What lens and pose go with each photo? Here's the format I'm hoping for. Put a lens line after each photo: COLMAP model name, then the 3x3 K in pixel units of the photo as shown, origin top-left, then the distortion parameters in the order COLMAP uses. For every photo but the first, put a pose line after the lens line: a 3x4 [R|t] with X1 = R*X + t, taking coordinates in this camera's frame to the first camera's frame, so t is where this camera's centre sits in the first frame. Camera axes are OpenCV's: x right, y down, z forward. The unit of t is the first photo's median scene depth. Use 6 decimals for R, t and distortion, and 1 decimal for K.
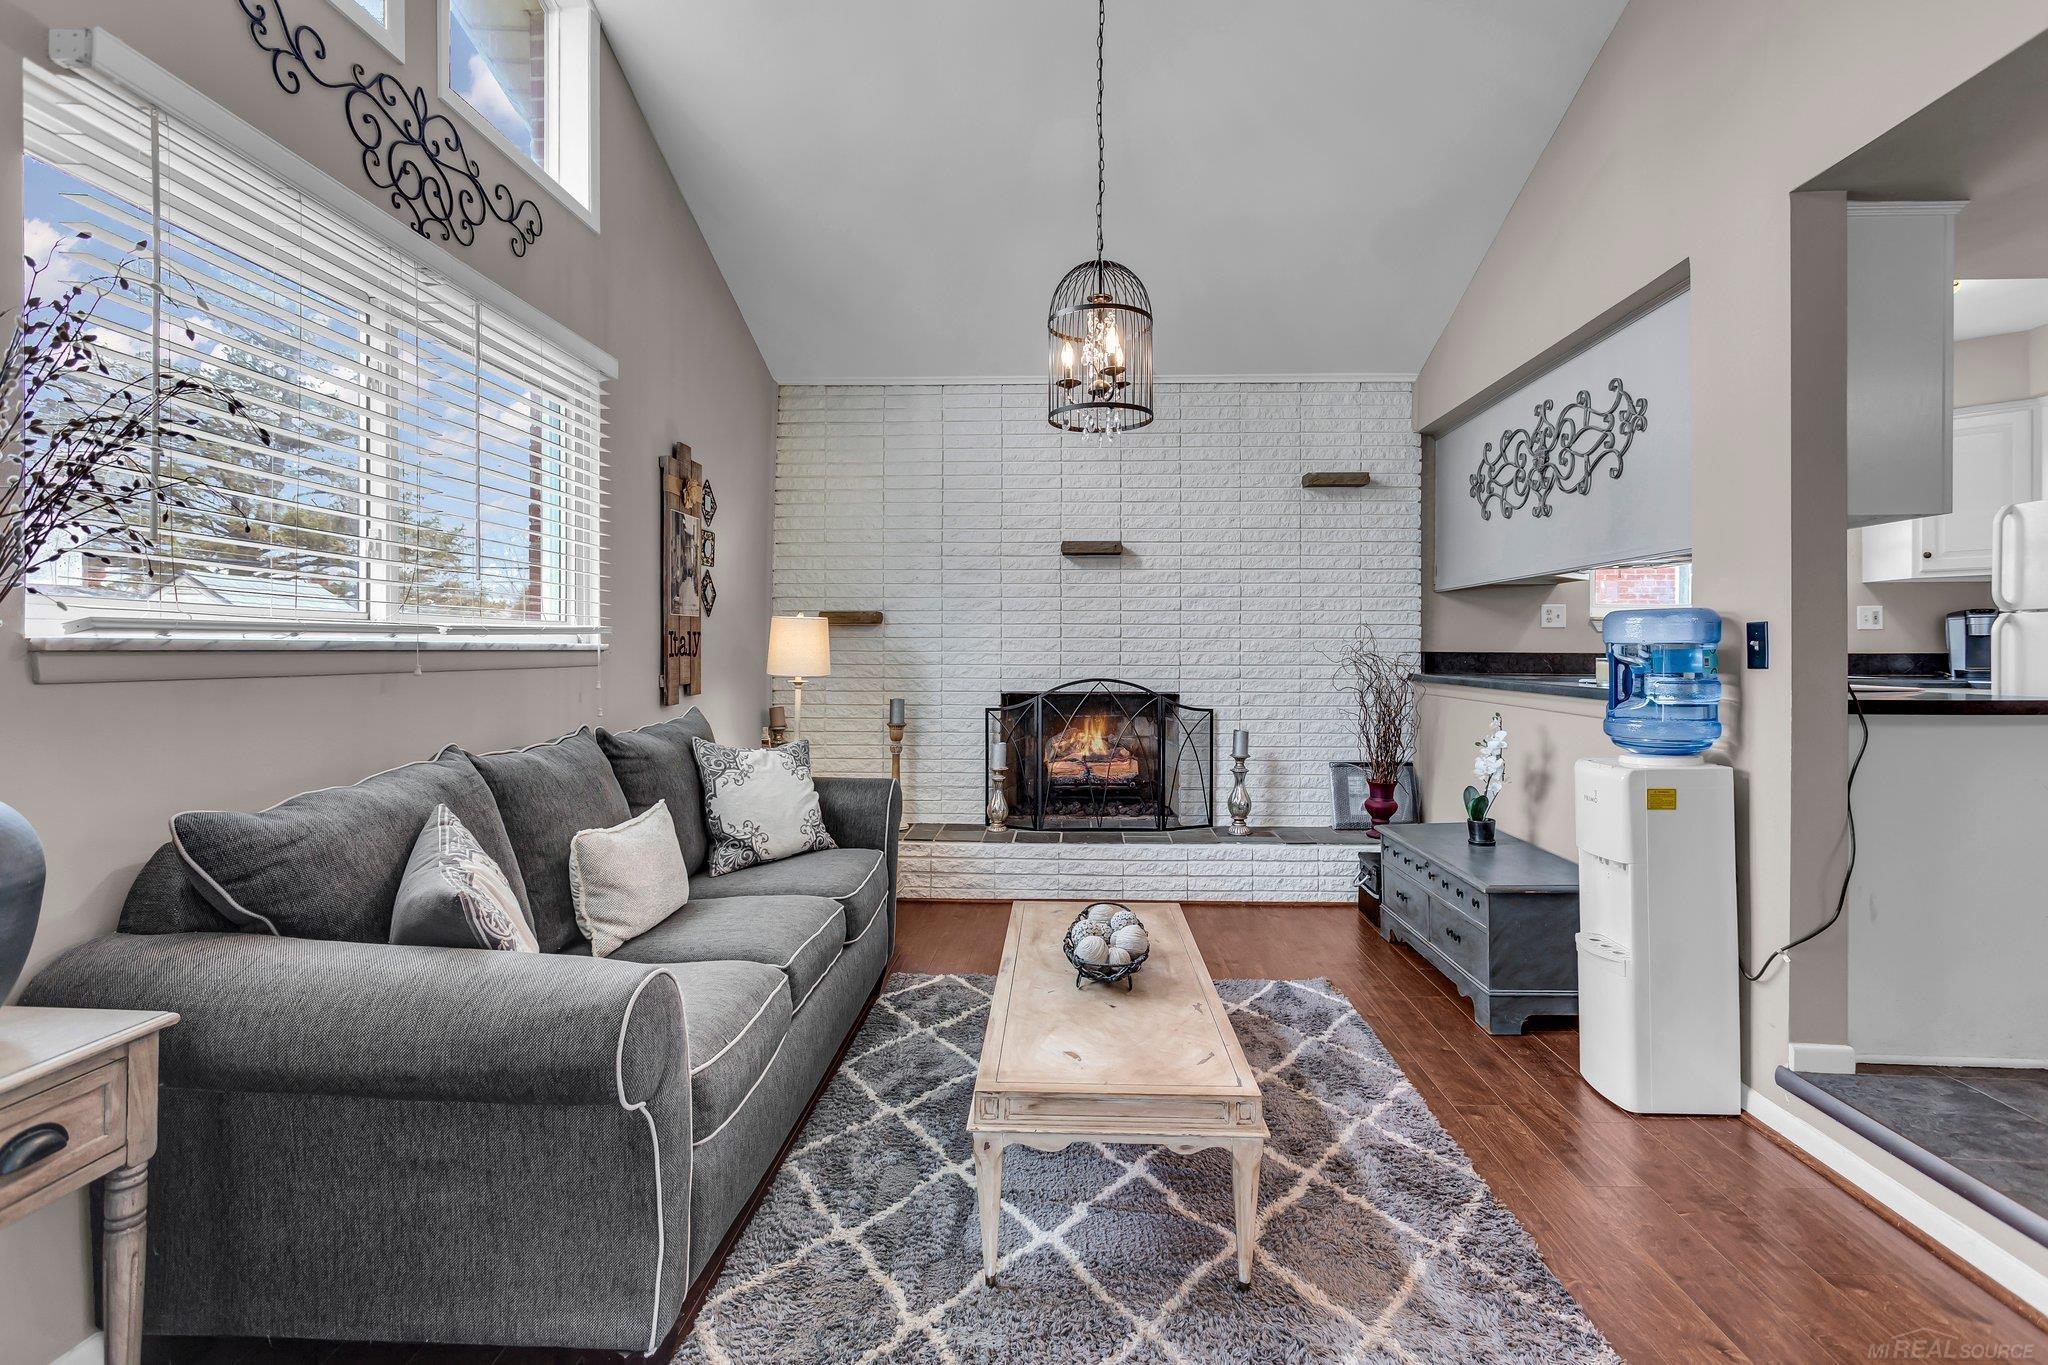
lens RADIAL K [[991.3, 0, 1039.8], [0, 991.3, 655.5], [0, 0, 1]] dist [0.000944, 0.001165]
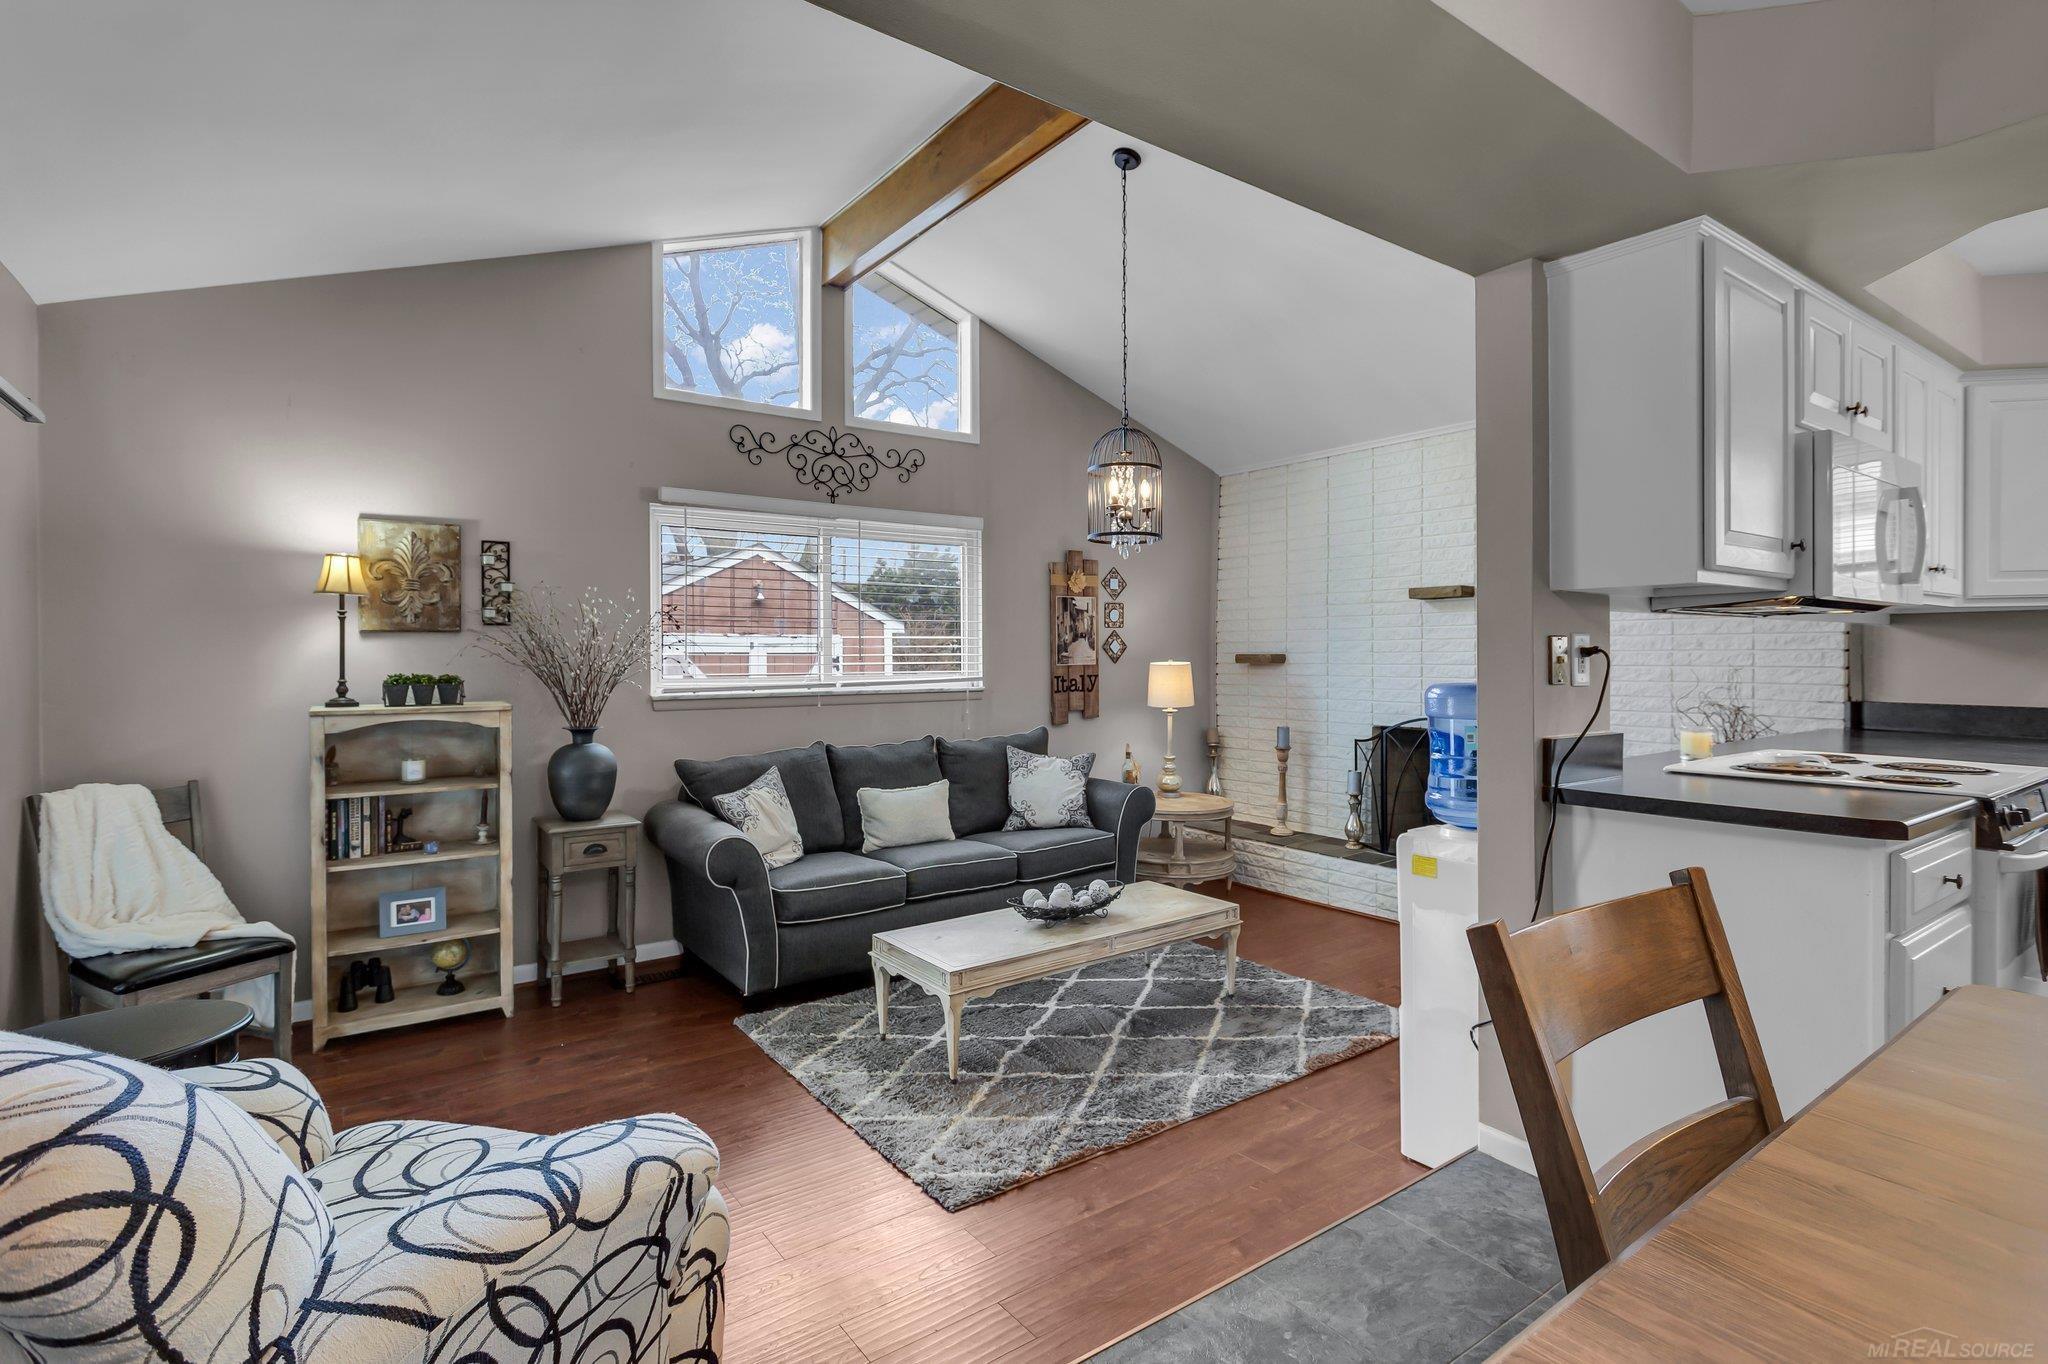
lens RADIAL K [[991.3, 0, 1028.6], [0, 991.3, 666.2], [0, 0, 1]] dist [0.000944, 0.001165]
pose [[0.621337, 0.005274, -0.783526, 0.927800], [0.000405, 0.999975, 0.007052, -0.058476], [0.783544, -0.004699, 0.621319, 0.014816]]
